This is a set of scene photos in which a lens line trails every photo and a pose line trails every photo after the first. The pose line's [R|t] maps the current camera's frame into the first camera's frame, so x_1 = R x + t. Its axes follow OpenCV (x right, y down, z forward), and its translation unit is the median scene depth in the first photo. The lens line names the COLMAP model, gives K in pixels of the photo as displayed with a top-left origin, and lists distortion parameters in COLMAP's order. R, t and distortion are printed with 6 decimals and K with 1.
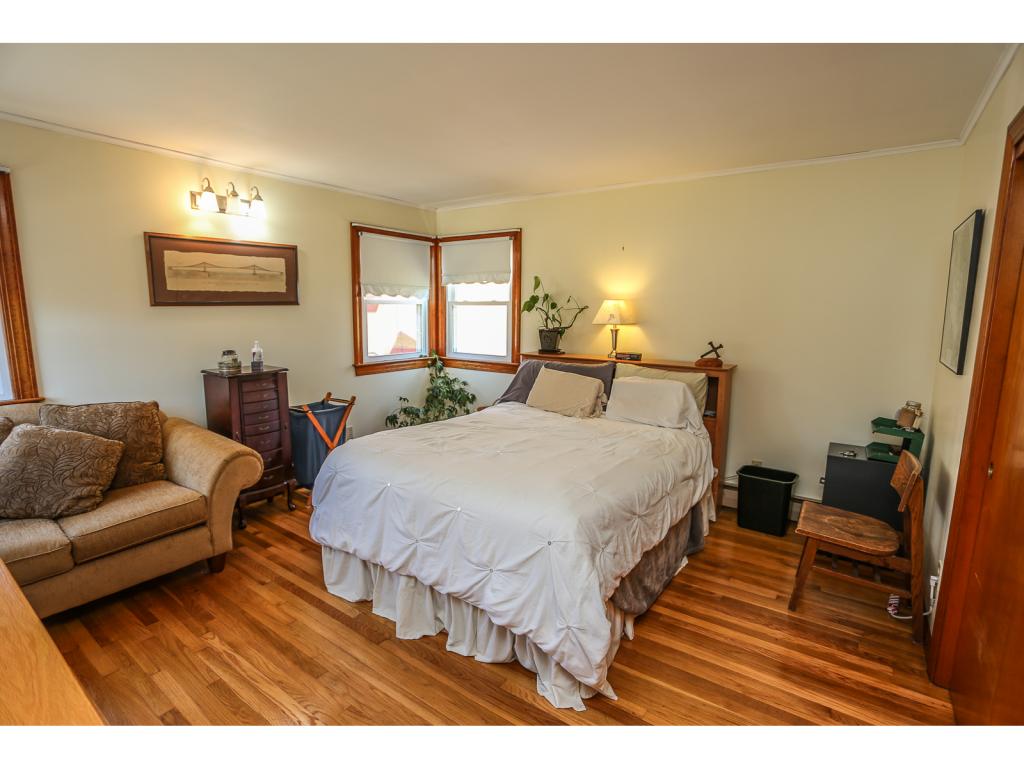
lens RADIAL K [[523.4, 0, 510.6], [0, 523.4, 387.5], [0, 0, 1]] dist [-0.056569, 0.015290]
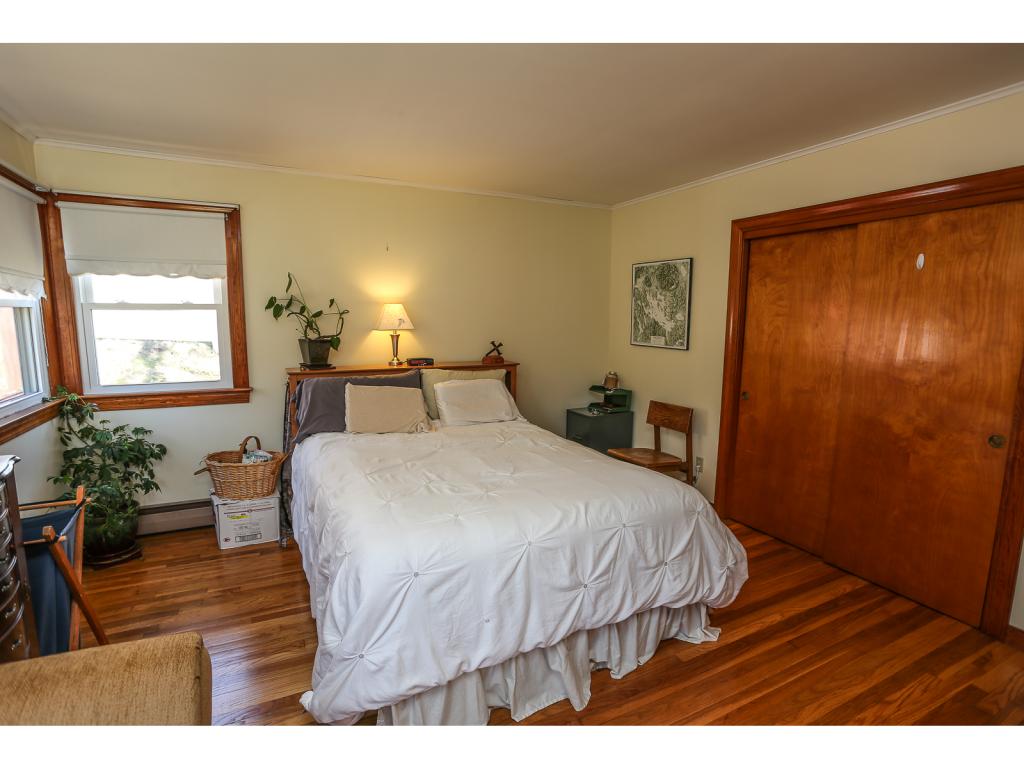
lens RADIAL K [[523.4, 0, 510.1], [0, 523.4, 390.1], [0, 0, 1]] dist [-0.056569, 0.015290]
pose [[0.449651, -0.134537, 0.883014, -0.462953], [0.129982, 0.987923, 0.084332, -0.055865], [-0.883696, 0.076856, 0.461708, 0.335078]]
